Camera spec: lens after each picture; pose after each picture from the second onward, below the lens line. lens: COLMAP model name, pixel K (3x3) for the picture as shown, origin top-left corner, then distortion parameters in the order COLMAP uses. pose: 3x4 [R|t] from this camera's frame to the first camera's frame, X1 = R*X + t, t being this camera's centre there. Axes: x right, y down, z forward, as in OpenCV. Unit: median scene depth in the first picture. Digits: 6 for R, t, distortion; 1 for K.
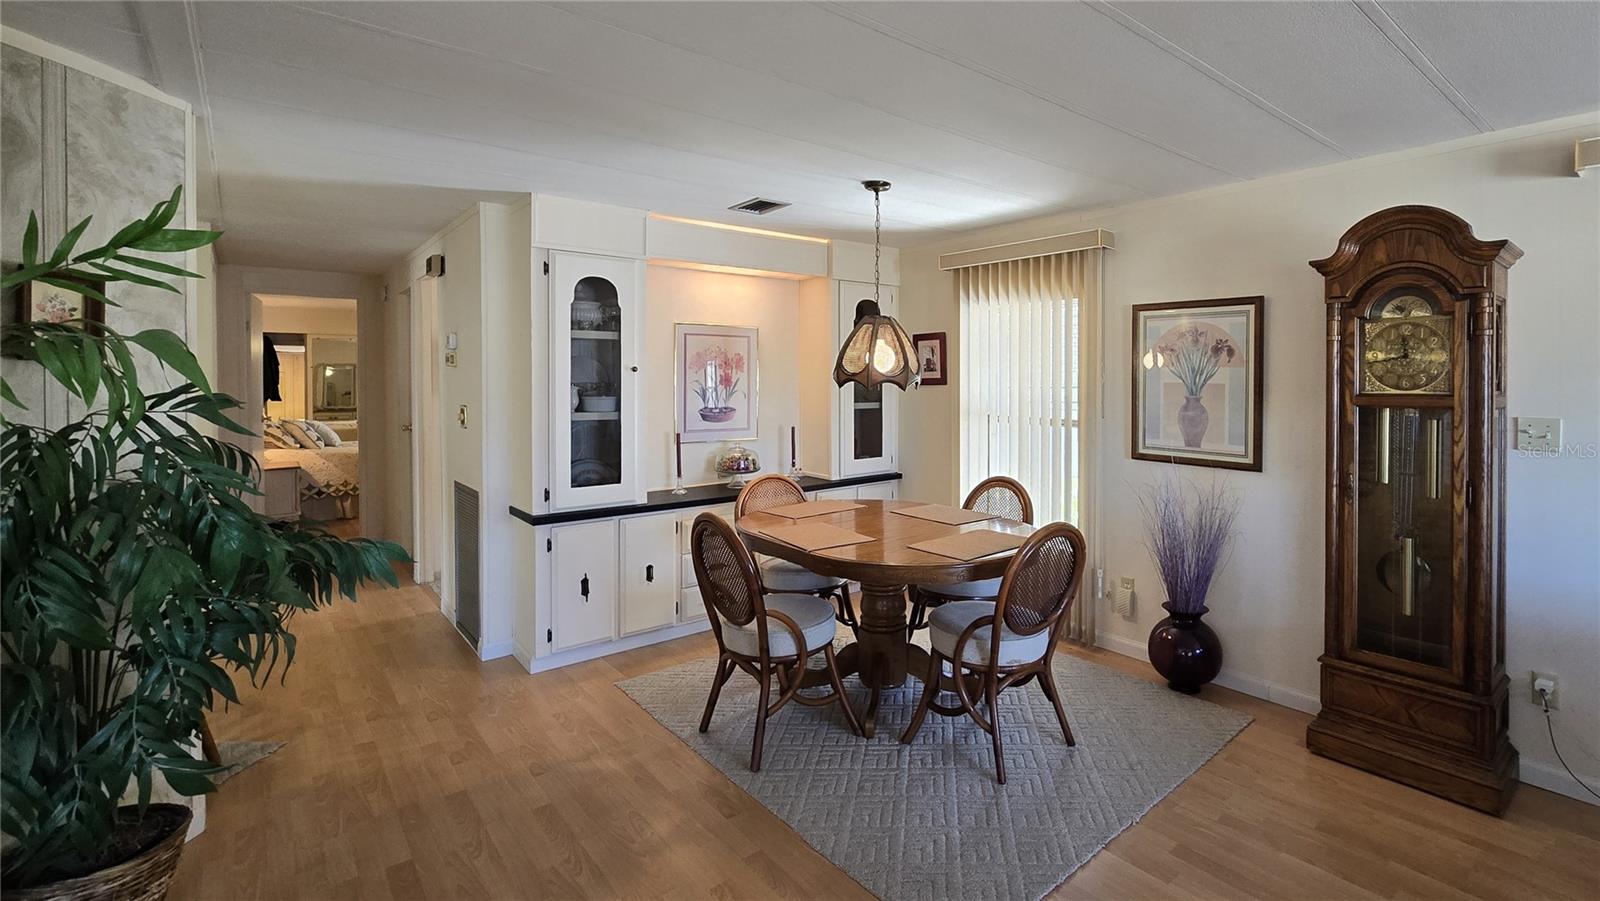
lens RADIAL K [[721.3, 0, 886.4], [0, 721.3, 384.1], [0, 0, 1]] dist [0.001612, 0.000015]
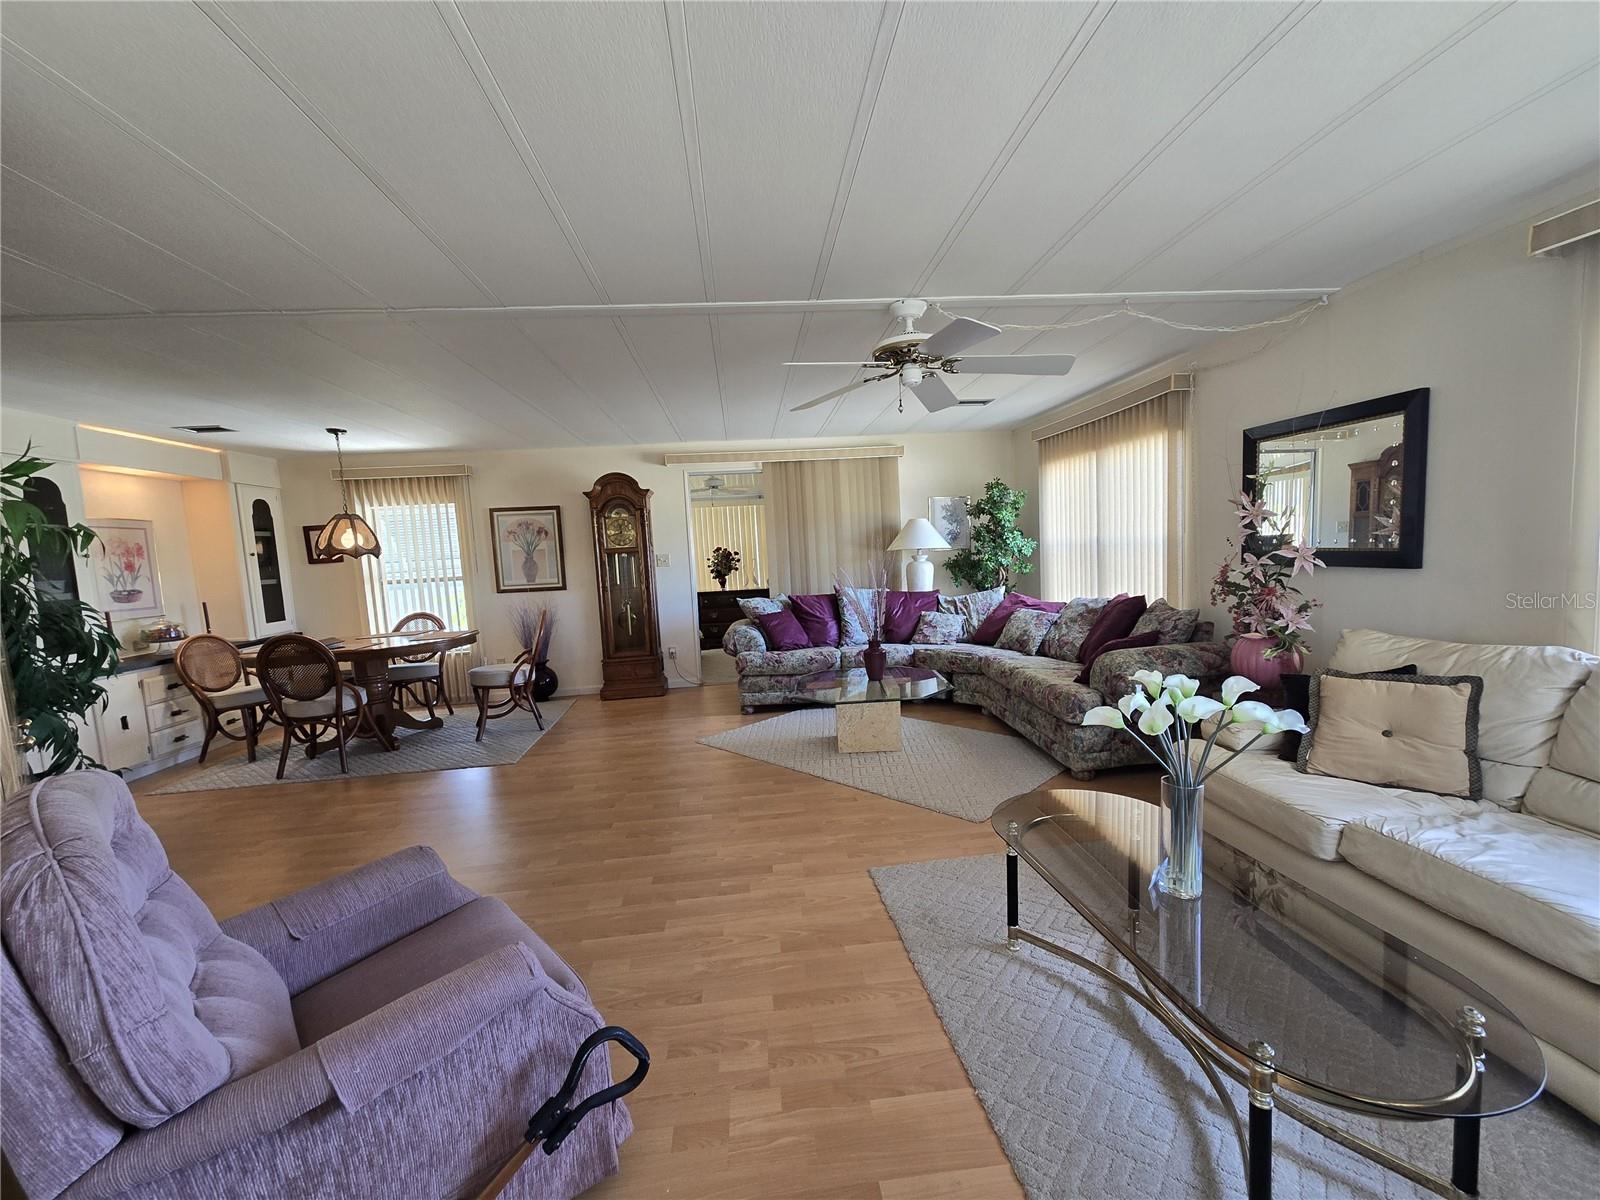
lens RADIAL K [[660.0, 0, 804.8], [0, 660.0, 610.4], [0, 0, 1]] dist [-0.000052, 0.000610]
pose [[0.585384, -0.109815, 0.803284, -0.593110], [0.062054, 0.993947, 0.090659, 0.047050], [-0.808378, -0.003223, 0.588655, -0.659670]]
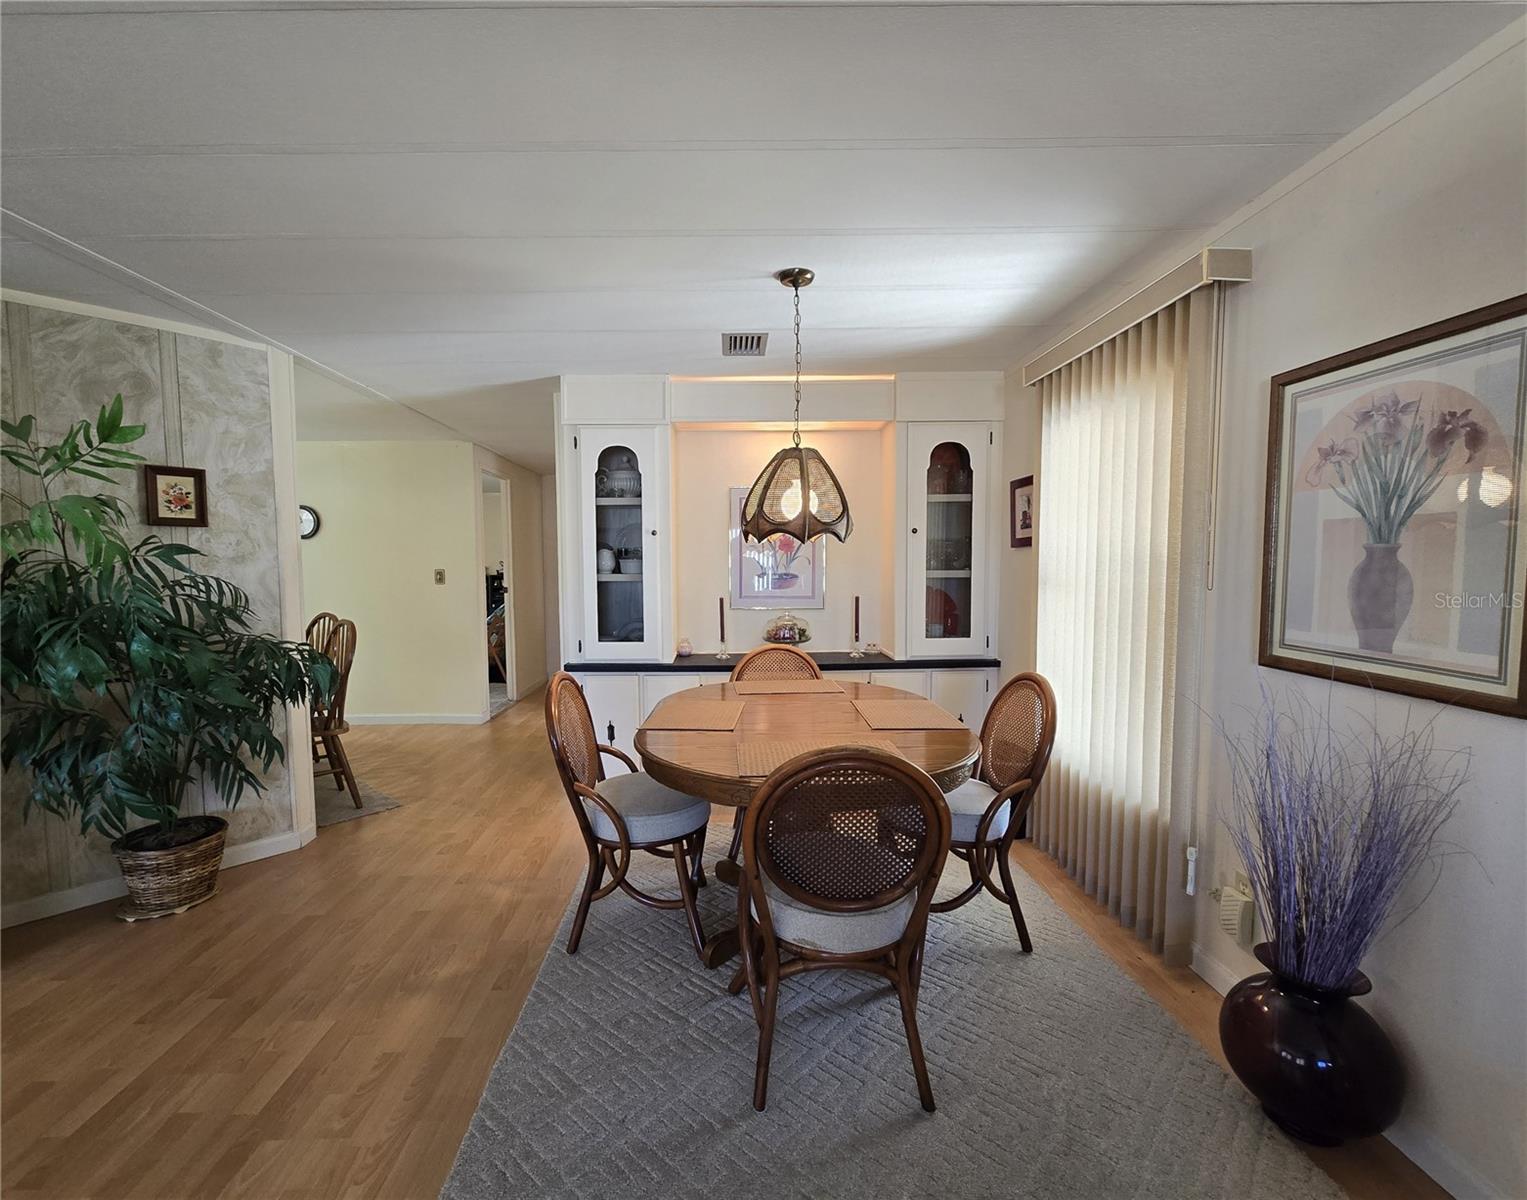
lens RADIAL K [[654.9, 0, 734.7], [0, 654.9, 606.8], [0, 0, 1]] dist [0.000633, 0.000338]
pose [[0.758036, 0.038044, -0.651103, 0.388685], [0.001078, 0.998223, 0.059581, 0.032172], [0.652212, -0.045866, 0.756648, 0.397169]]
